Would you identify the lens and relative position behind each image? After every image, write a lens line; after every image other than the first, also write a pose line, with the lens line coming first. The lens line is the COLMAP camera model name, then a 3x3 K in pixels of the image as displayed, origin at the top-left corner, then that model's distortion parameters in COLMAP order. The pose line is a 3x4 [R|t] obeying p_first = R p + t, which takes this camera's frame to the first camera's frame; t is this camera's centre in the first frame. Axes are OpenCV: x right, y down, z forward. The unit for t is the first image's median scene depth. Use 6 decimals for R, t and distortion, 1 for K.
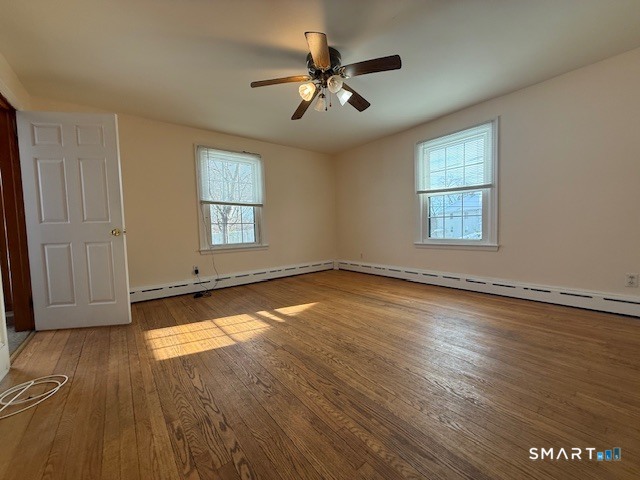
lens RADIAL K [[255.9, 0, 320.0], [0, 255.9, 240.0], [0, 0, 1]] dist [-0.000312, -0.000037]
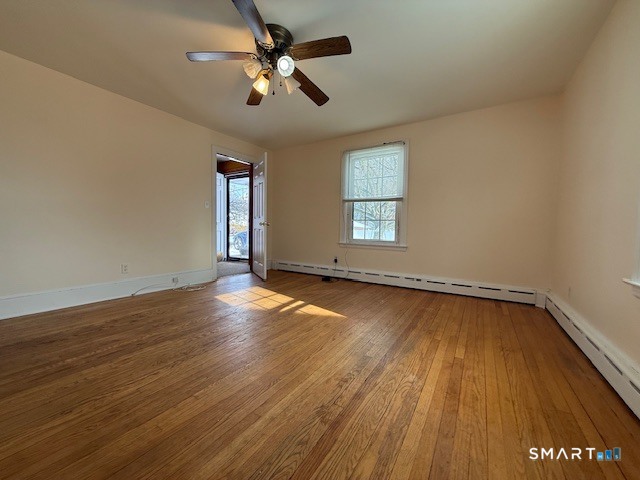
lens RADIAL K [[255.9, 0, 320.0], [0, 255.9, 240.0], [0, 0, 1]] dist [-0.000312, -0.000037]
pose [[0.308411, 0.078786, -0.947985, 0.777251], [-0.072616, 0.995606, 0.059119, -0.044274], [0.948477, 0.050606, 0.312777, 0.711531]]
